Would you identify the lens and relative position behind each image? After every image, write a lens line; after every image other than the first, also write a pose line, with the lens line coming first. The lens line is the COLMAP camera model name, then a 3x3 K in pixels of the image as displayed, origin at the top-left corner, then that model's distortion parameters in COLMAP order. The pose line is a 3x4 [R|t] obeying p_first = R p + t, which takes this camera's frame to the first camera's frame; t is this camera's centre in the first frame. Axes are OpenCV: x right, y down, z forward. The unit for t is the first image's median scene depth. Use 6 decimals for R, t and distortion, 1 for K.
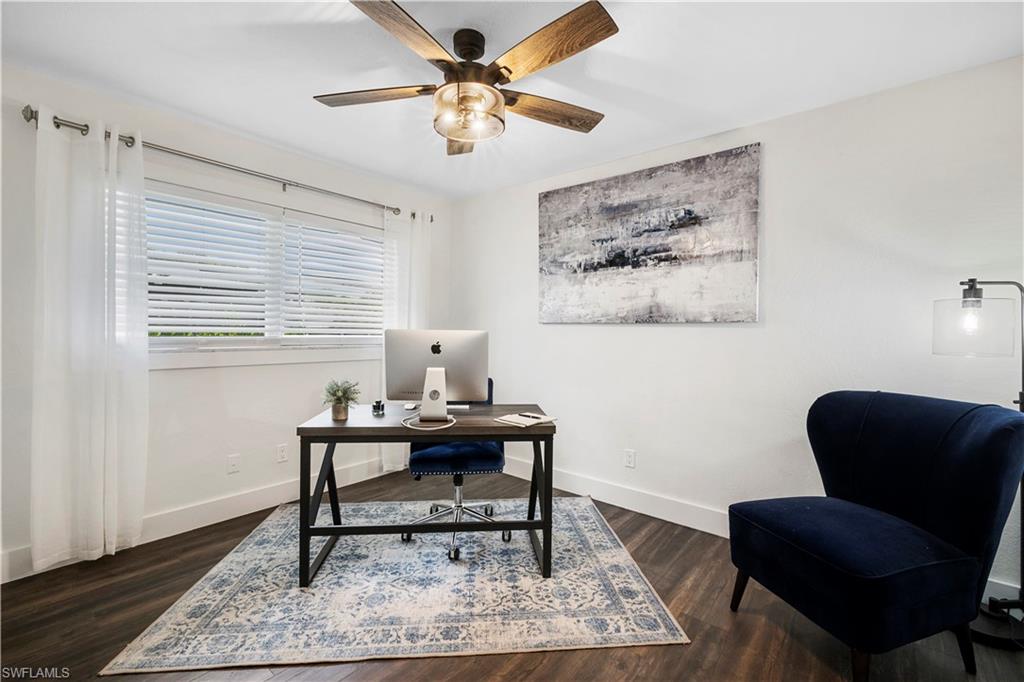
lens RADIAL K [[437.9, 0, 508.6], [0, 437.9, 326.4], [0, 0, 1]] dist [-0.000829, 0.000074]
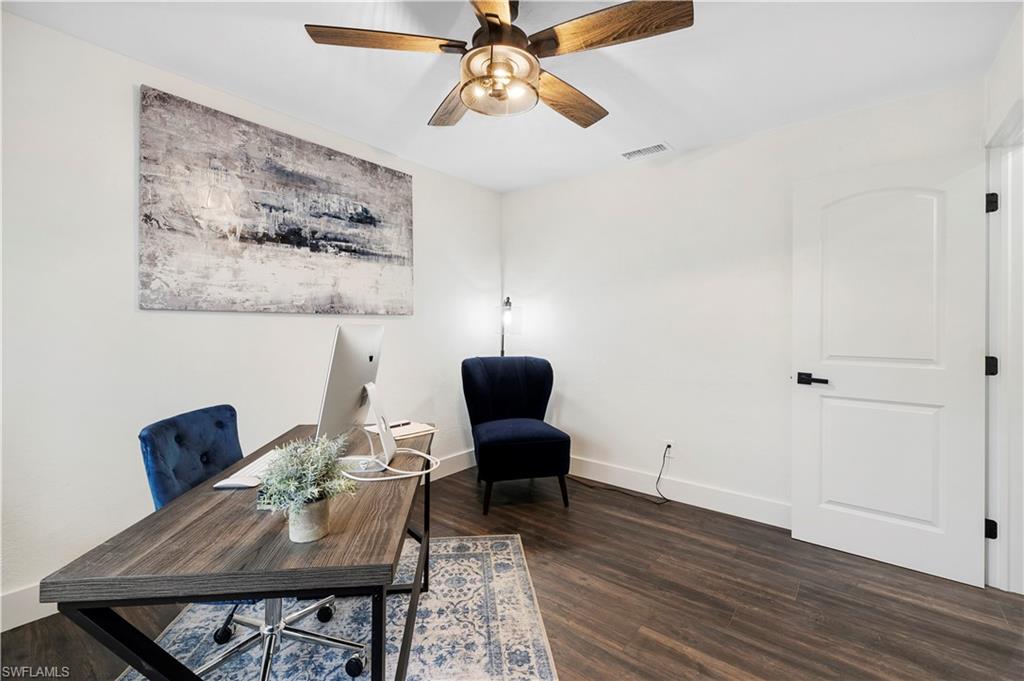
lens RADIAL K [[437.9, 0, 508.6], [0, 437.9, 325.9], [0, 0, 1]] dist [-0.000829, 0.000074]
pose [[-0.008084, -0.001915, 0.999965, -0.619910], [-0.000923, 0.999998, 0.001908, 0.015885], [-0.999967, -0.000908, -0.008085, 0.627556]]
